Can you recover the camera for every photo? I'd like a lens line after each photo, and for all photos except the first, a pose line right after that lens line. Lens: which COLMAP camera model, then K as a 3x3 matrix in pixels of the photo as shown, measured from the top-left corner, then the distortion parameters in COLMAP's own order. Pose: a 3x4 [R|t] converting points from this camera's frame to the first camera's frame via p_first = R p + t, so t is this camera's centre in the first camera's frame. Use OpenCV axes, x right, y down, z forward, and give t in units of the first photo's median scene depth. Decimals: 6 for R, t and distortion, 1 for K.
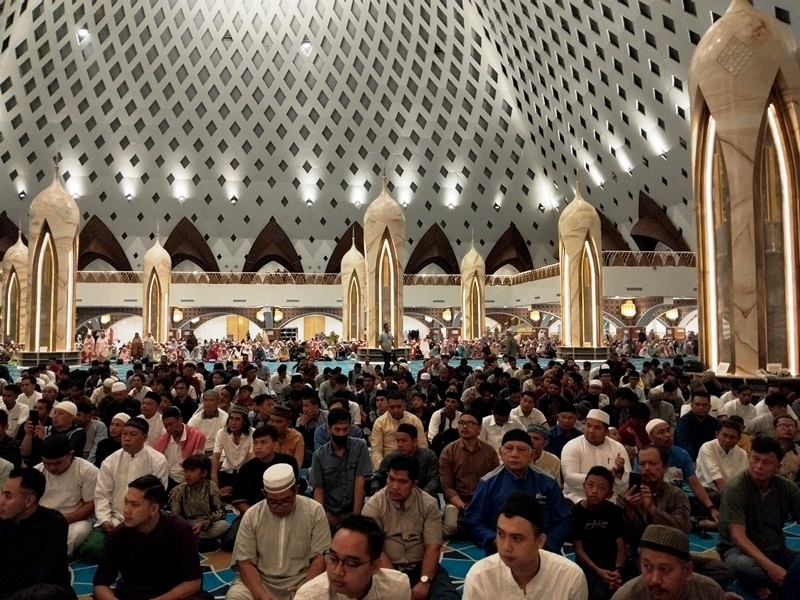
lens RADIAL K [[621.1, 0, 397.8], [0, 621.1, 296.1], [0, 0, 1]] dist [0.066975, -0.156247]
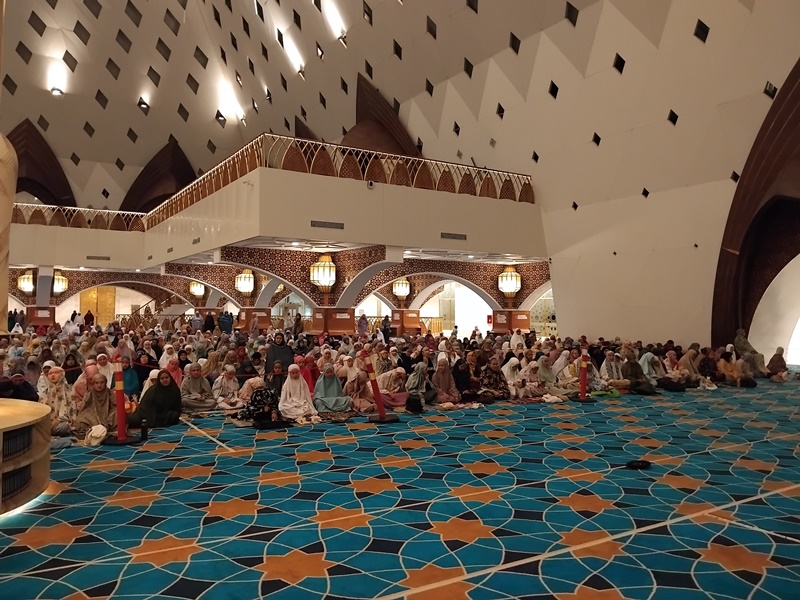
lens RADIAL K [[621.1, 0, 397.8], [0, 621.1, 296.1], [0, 0, 1]] dist [0.066975, -0.156247]
pose [[0.919110, 0.025118, 0.393199, 0.340057], [-0.036974, 0.999060, 0.022607, 0.039743], [-0.392262, -0.035317, 0.919175, 0.764886]]
